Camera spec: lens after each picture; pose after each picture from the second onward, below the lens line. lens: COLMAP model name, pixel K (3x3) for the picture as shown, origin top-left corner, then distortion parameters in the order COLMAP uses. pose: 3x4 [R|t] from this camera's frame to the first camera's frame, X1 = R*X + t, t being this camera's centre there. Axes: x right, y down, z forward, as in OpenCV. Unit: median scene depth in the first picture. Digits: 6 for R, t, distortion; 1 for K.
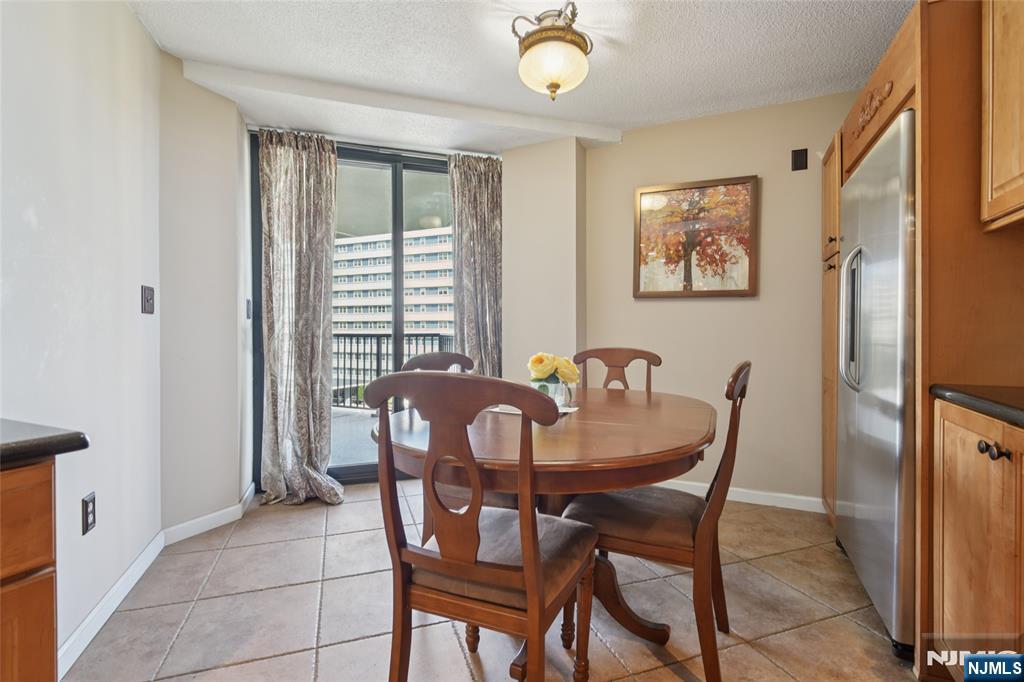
lens RADIAL K [[484.6, 0, 494.6], [0, 484.6, 325.5], [0, 0, 1]] dist [-0.012322, -0.000747]
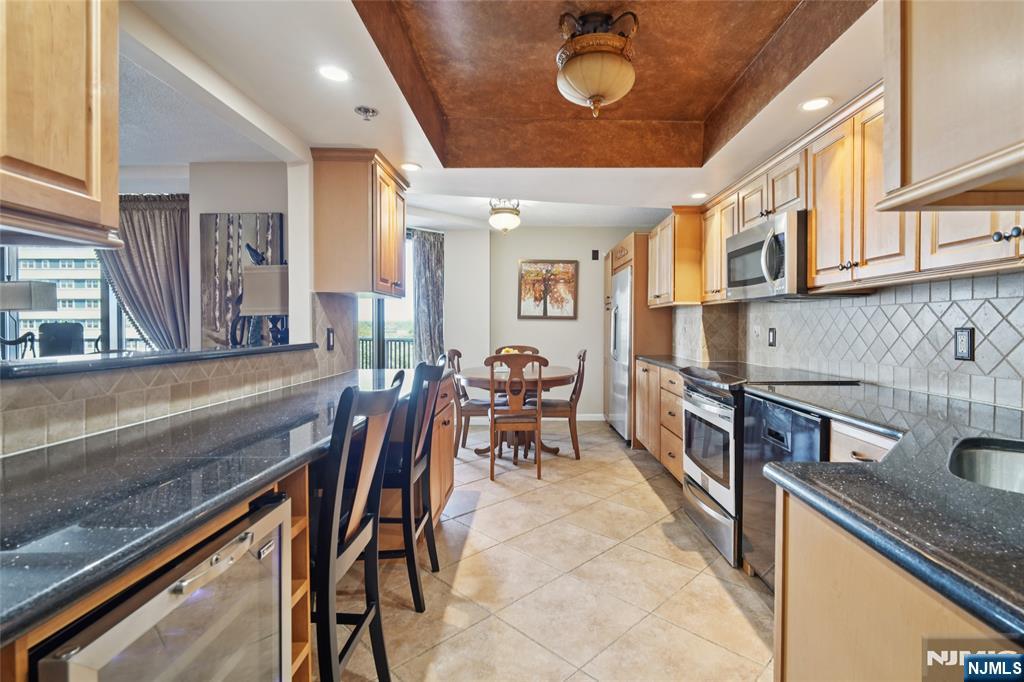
lens RADIAL K [[484.6, 0, 513.5], [0, 484.6, 334.4], [0, 0, 1]] dist [-0.012322, -0.000747]
pose [[0.910832, -0.007645, 0.412706, -0.543391], [-0.000611, 0.999802, 0.019868, -0.036839], [-0.412777, -0.018349, 0.910647, -0.752242]]
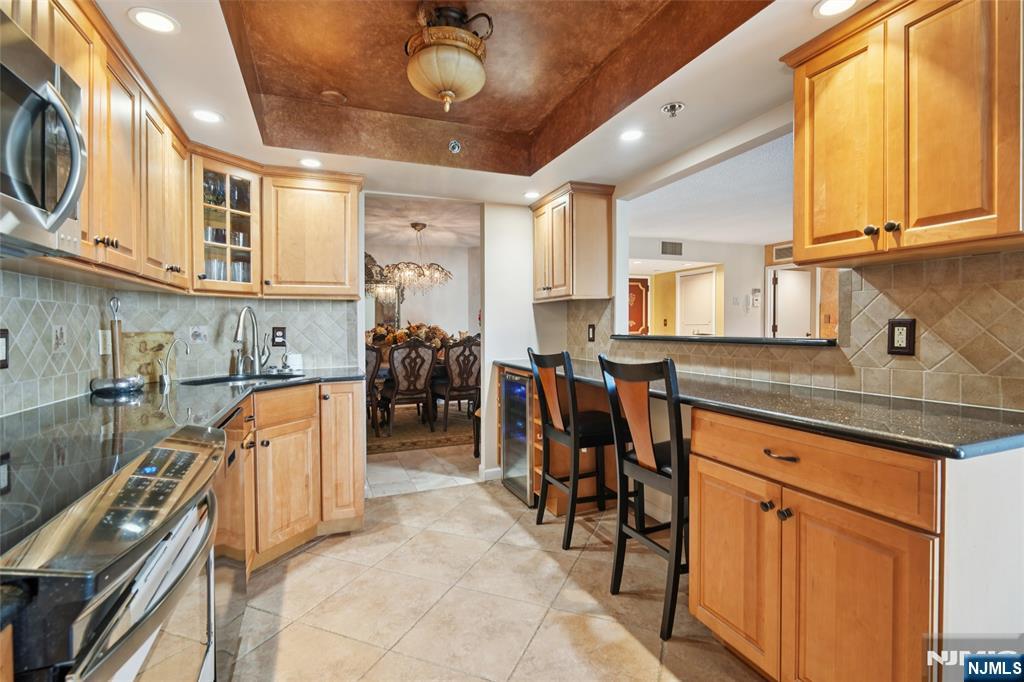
lens RADIAL K [[484.6, 0, 511.0], [0, 484.6, 333.6], [0, 0, 1]] dist [-0.012322, -0.000747]
pose [[-0.670445, 0.013018, -0.741845, 1.479415], [0.002739, 0.999883, 0.015070, -0.003121], [0.741954, 0.008071, -0.670402, 1.913582]]
